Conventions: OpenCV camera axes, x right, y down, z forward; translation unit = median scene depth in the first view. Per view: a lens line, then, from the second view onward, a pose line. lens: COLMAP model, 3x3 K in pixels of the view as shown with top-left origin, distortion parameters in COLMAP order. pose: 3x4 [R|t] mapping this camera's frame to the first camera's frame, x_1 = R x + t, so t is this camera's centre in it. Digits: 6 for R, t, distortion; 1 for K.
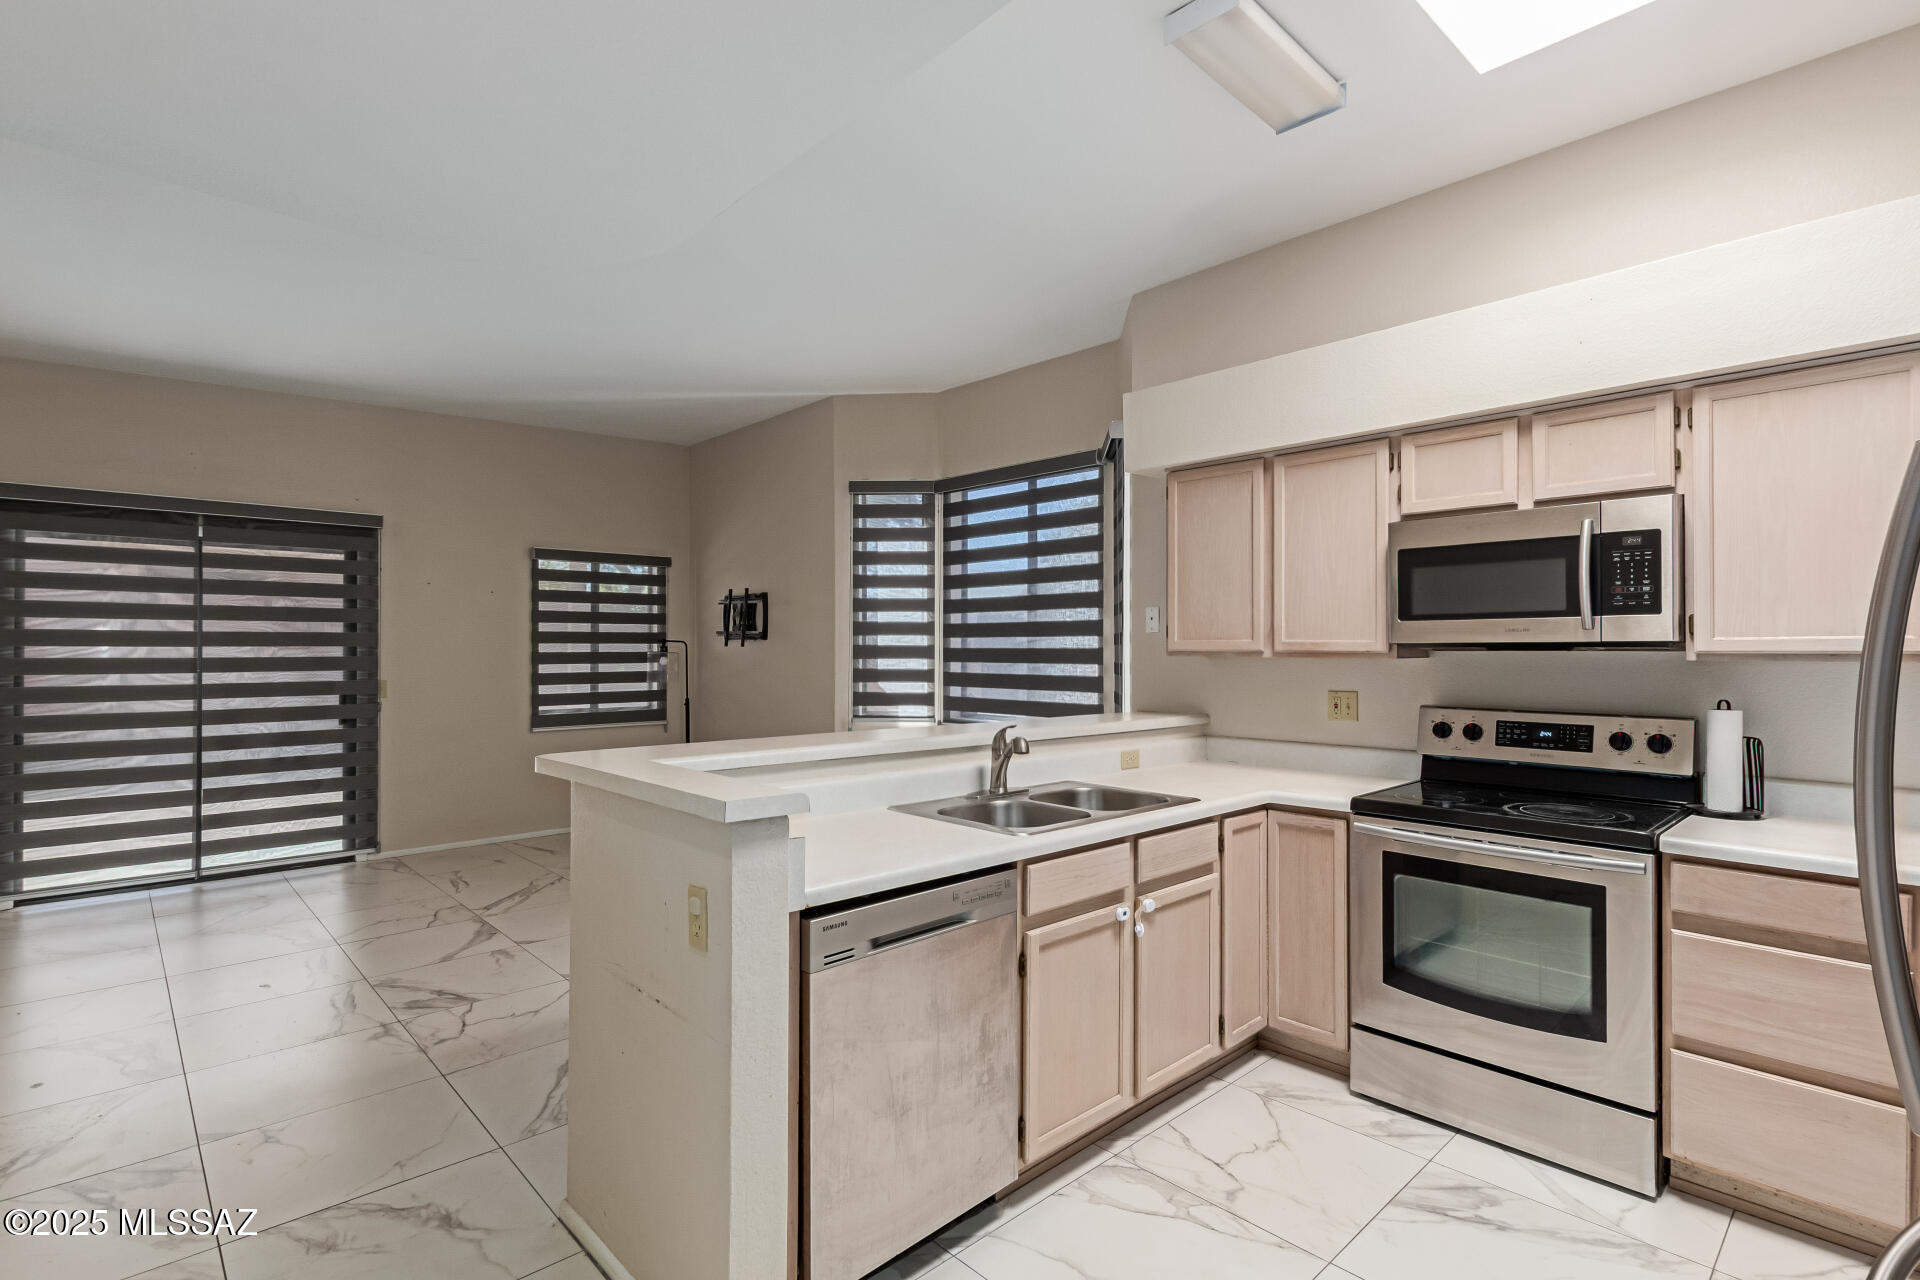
lens RADIAL K [[903.7, 0, 971.9], [0, 903.7, 644.6], [0, 0, 1]] dist [0.003894, -0.000243]
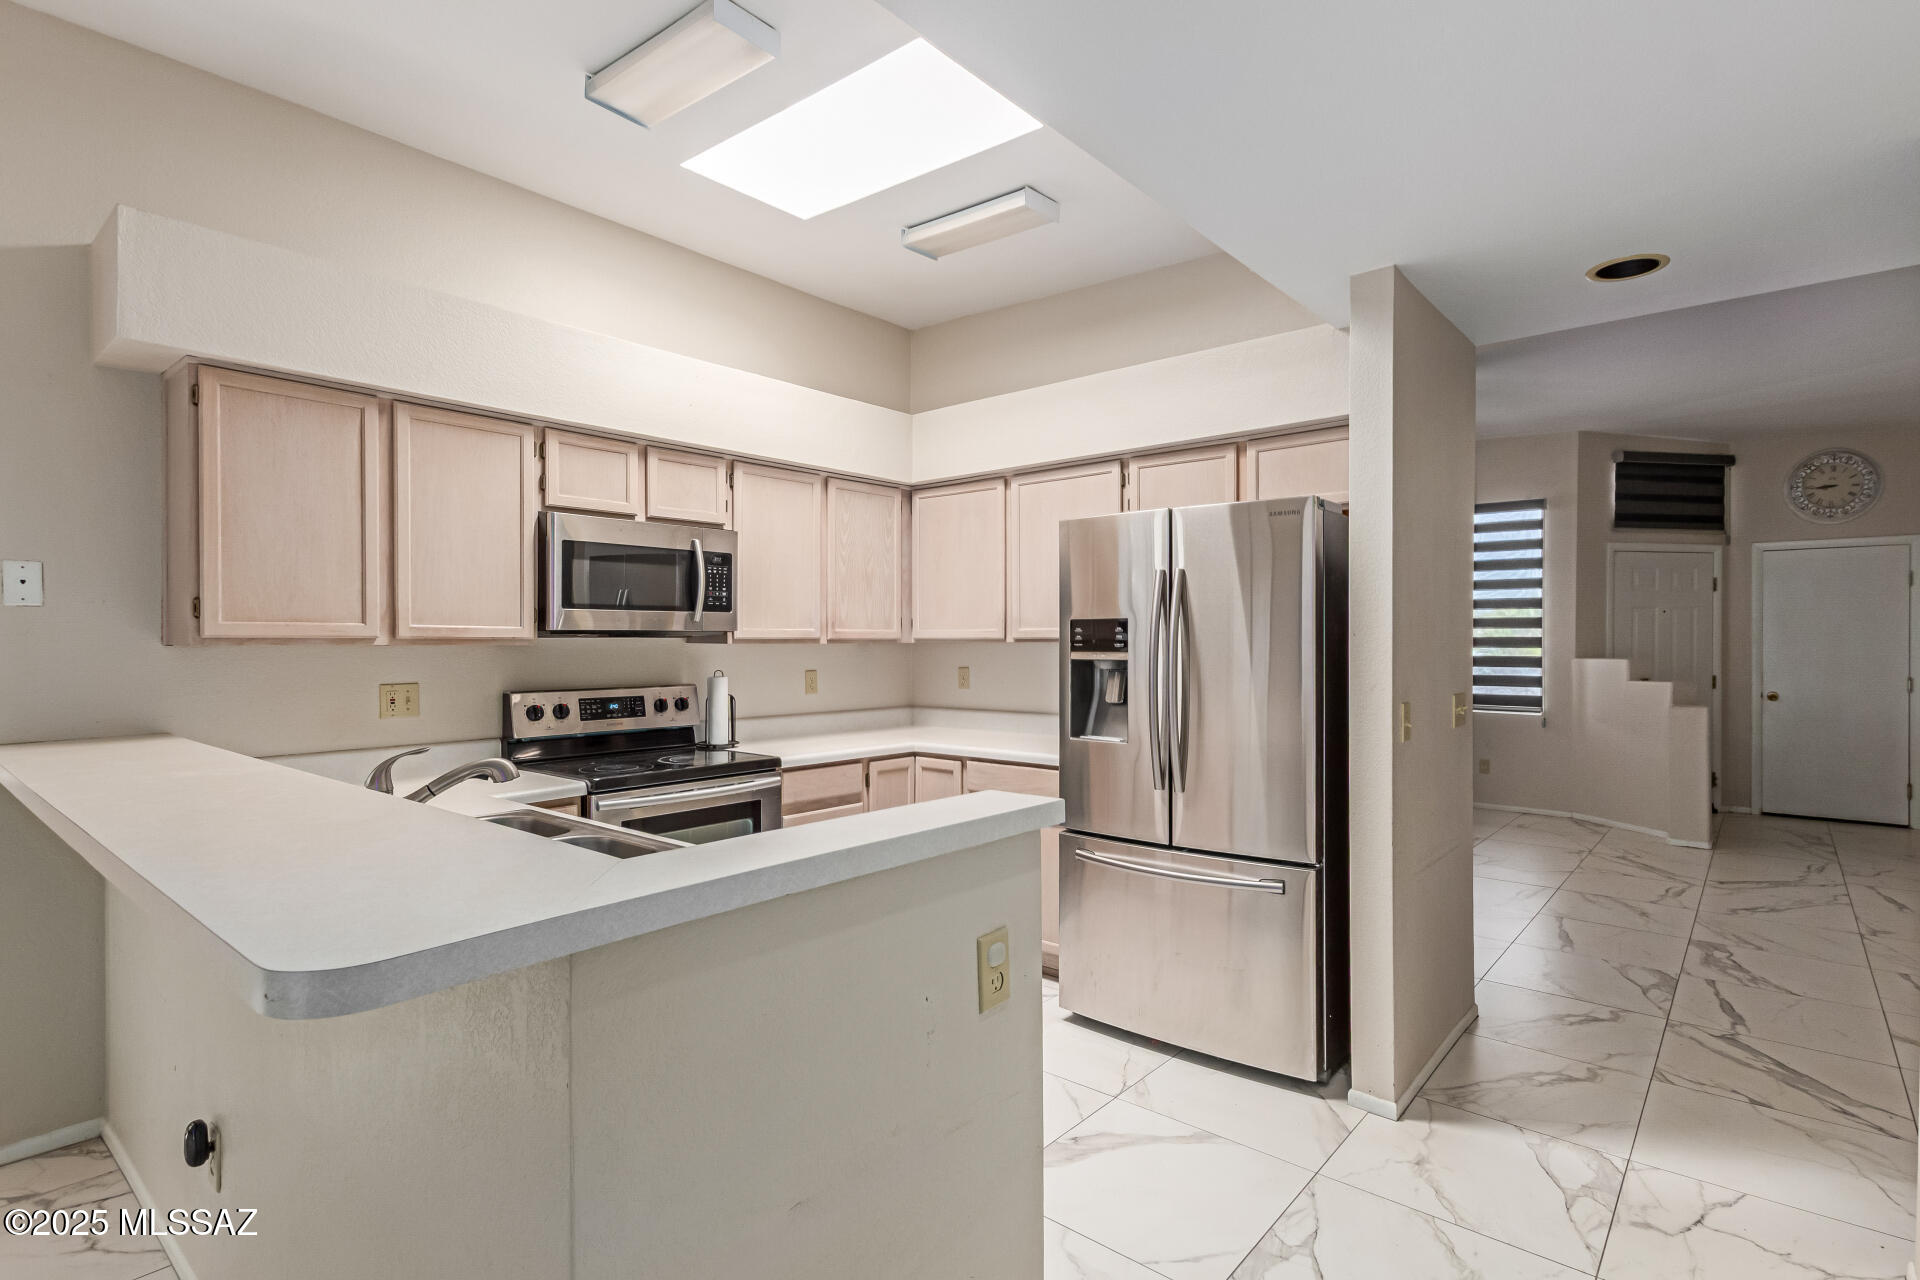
lens RADIAL K [[939.1, 0, 978.6], [0, 939.1, 641.5], [0, 0, 1]] dist [0.011548, -0.001947]
pose [[-0.107880, -0.003176, 0.994159, -0.530682], [-0.005695, 0.999980, 0.002577, 0.005095], [-0.994148, -0.005384, -0.107896, 0.519743]]
